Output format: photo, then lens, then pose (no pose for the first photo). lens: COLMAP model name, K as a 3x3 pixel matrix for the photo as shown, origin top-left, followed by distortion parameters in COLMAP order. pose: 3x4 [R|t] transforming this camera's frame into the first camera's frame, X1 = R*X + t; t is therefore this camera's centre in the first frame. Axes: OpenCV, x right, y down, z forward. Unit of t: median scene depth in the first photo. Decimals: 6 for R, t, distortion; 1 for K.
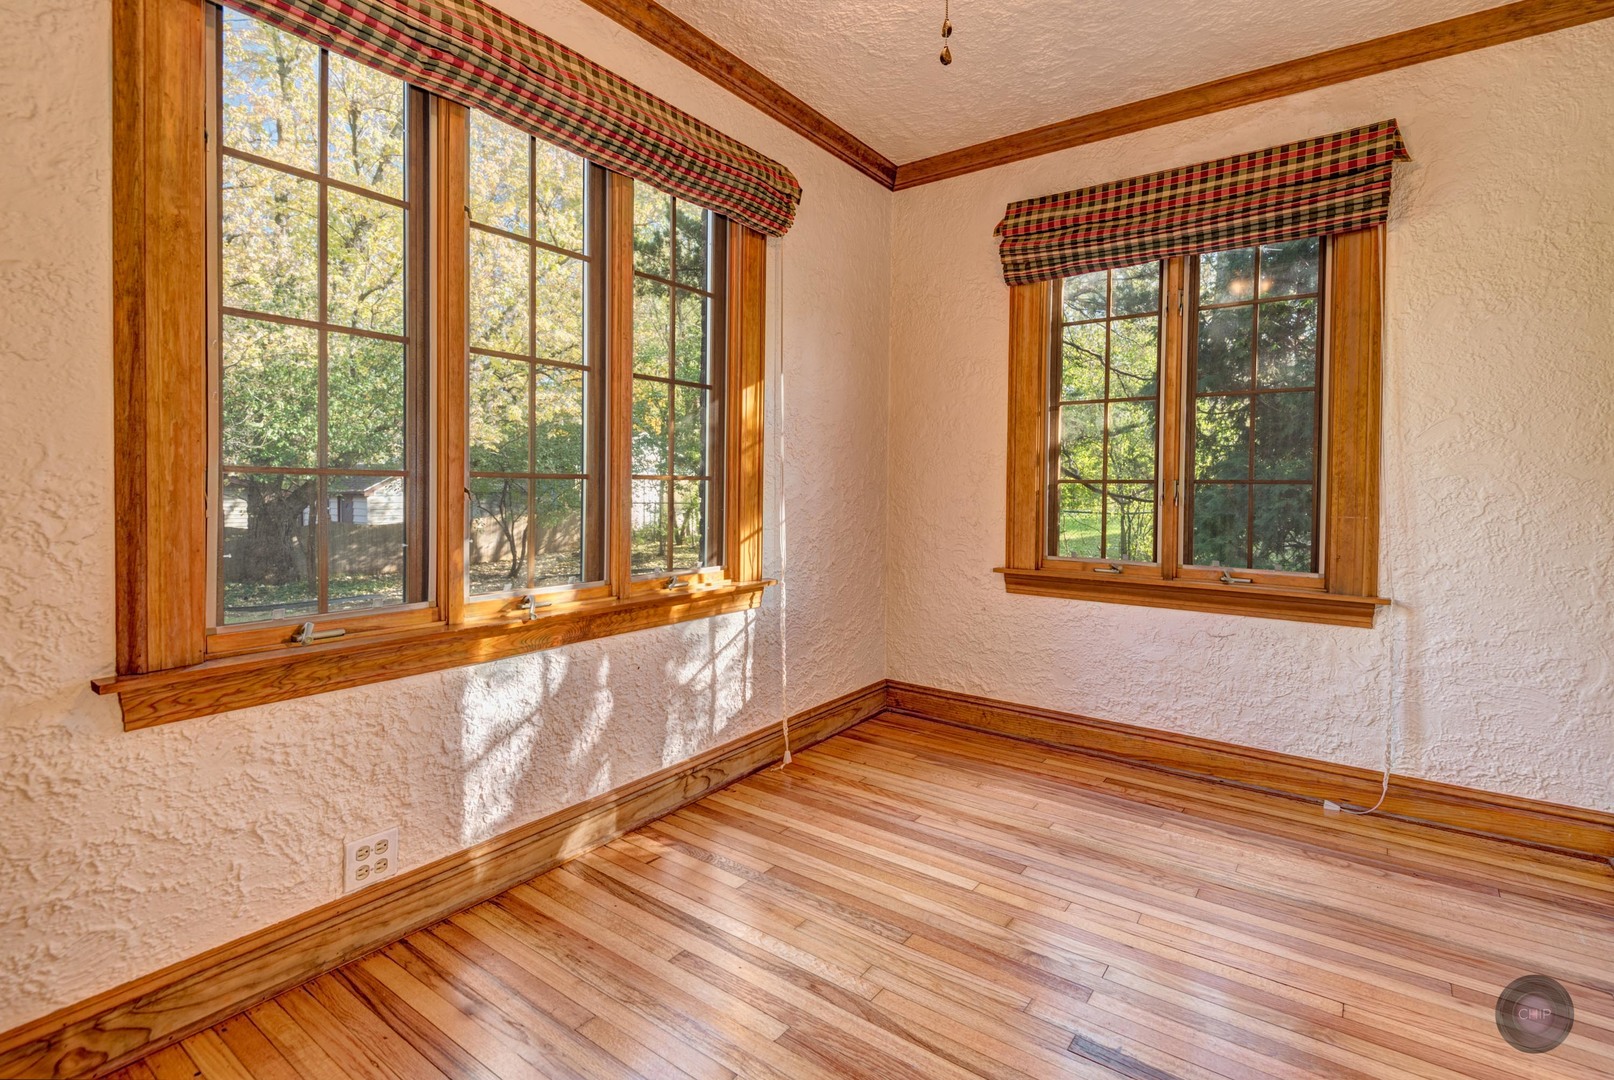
lens RADIAL K [[759.8, 0, 813.3], [0, 759.8, 501.8], [0, 0, 1]] dist [0.001114, -0.005427]
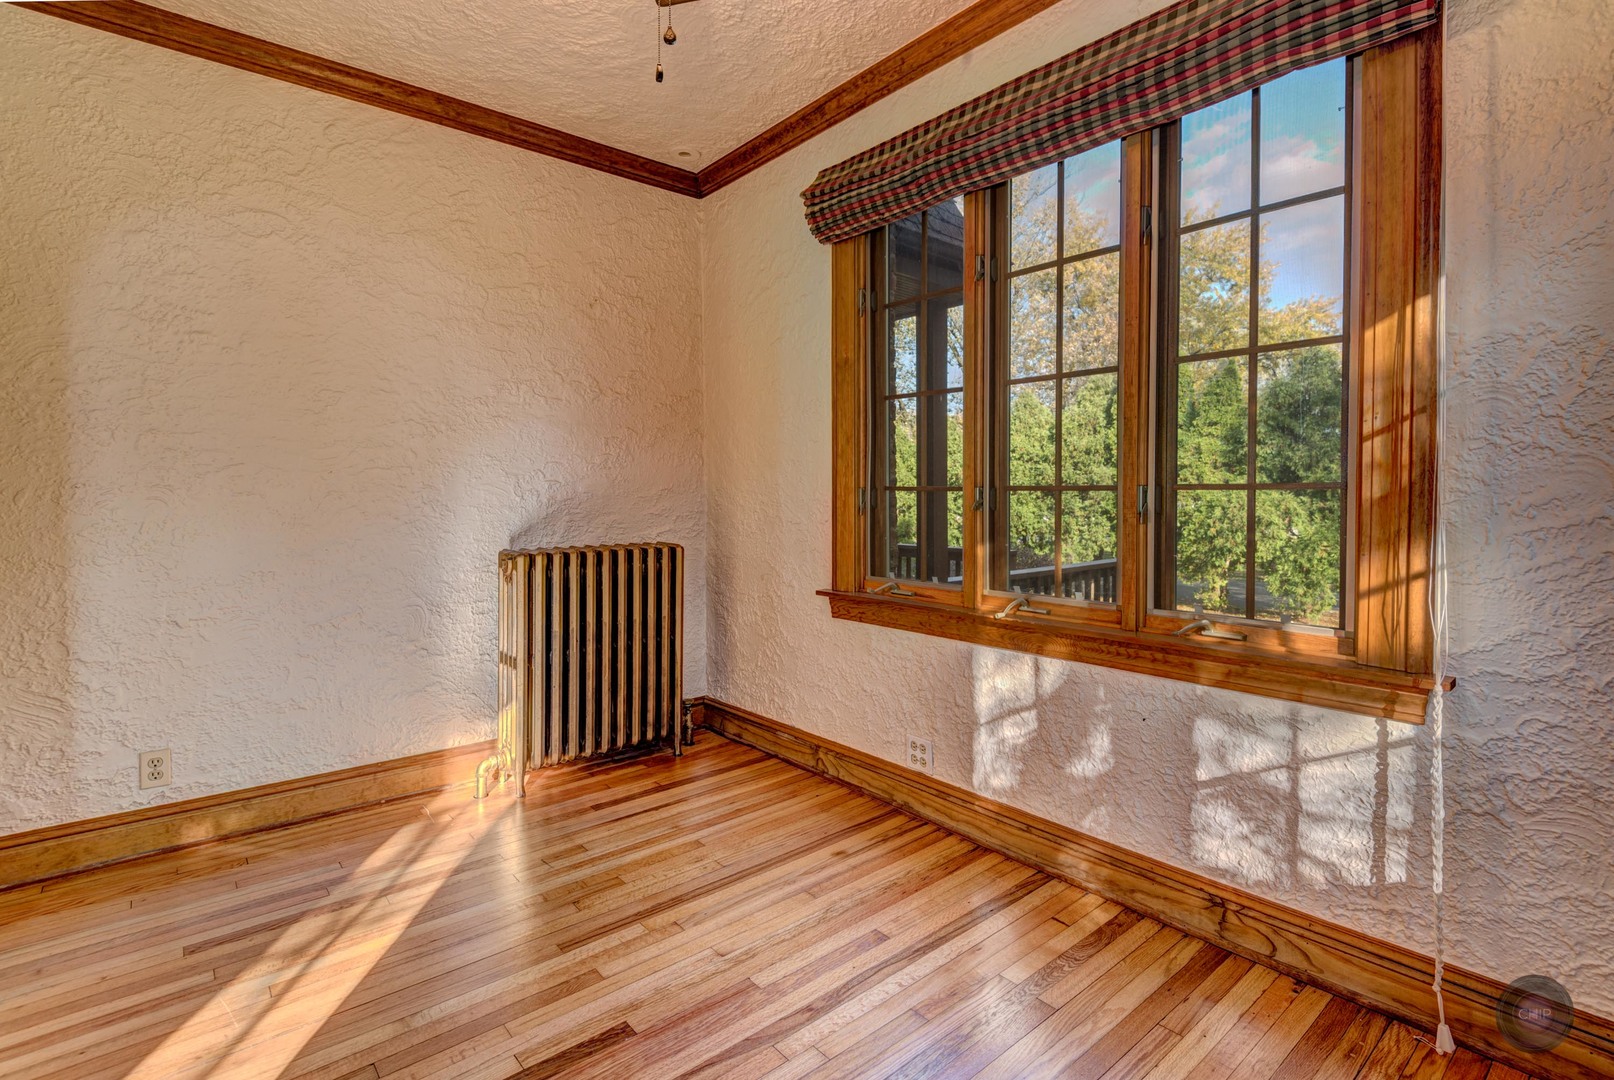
lens RADIAL K [[759.8, 0, 820.7], [0, 759.8, 501.5], [0, 0, 1]] dist [0.001114, -0.005427]
pose [[-0.232942, -0.000763, -0.972490, 0.731628], [-0.025039, 0.999673, 0.005213, -0.012891], [0.972168, 0.025565, -0.232885, 0.949362]]
